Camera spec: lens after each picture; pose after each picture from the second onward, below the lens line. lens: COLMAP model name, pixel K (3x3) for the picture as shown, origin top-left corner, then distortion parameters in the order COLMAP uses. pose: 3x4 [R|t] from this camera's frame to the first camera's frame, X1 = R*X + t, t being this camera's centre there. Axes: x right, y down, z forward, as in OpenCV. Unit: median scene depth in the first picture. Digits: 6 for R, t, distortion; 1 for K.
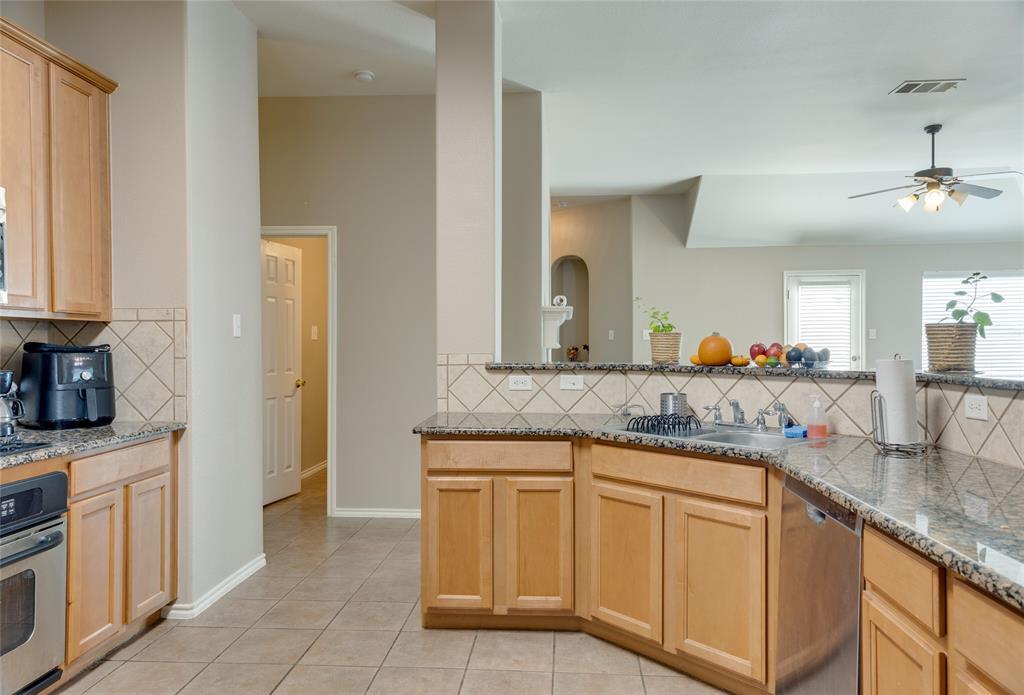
lens RADIAL K [[704.7, 0, 528.8], [0, 704.7, 345.5], [0, 0, 1]] dist [0.035181, -0.003699]
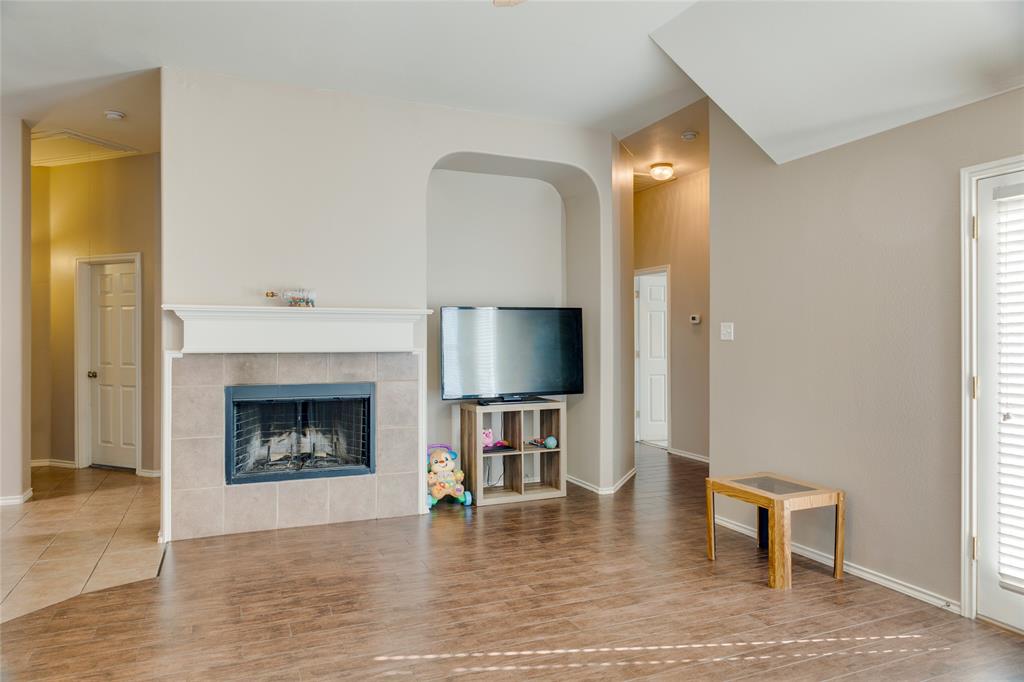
lens RADIAL K [[665.6, 0, 509.5], [0, 665.6, 343.3], [0, 0, 1]] dist [0.026683, 0.003650]
pose [[0.450835, 0.008050, -0.892571, 1.521034], [-0.003603, 0.999968, 0.007199, -0.026094], [0.892600, -0.000029, 0.450849, 1.576862]]
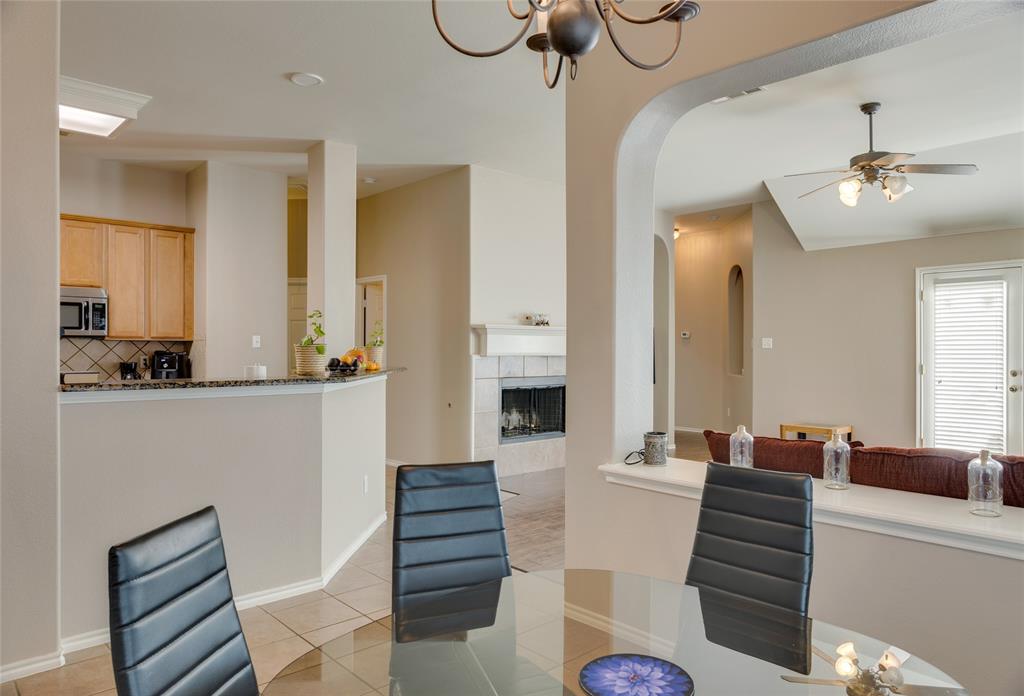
lens RADIAL K [[704.7, 0, 515.9], [0, 704.7, 354.2], [0, 0, 1]] dist [0.035181, -0.003699]
pose [[0.727208, 0.005618, -0.686394, 1.559379], [-0.004526, 0.999984, 0.003390, -0.008167], [0.686402, 0.000641, 0.727222, 0.130576]]
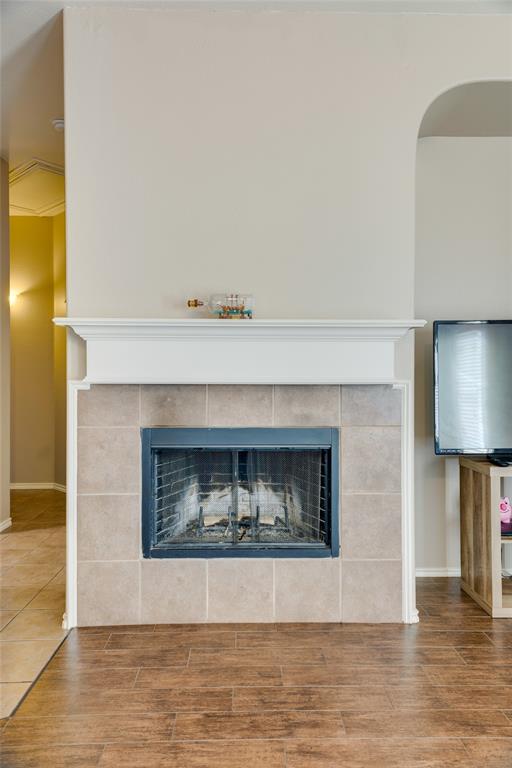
lens RADIAL K [[499.2, 0, 262.0], [0, 499.2, 384.3], [0, 0, 1]] dist [0.026683, 0.003650]
pose [[0.089013, 0.007923, -0.995999, 0.822695], [-0.003021, 0.999966, 0.007685, -0.000406], [0.996026, 0.002325, 0.089034, 1.791912]]
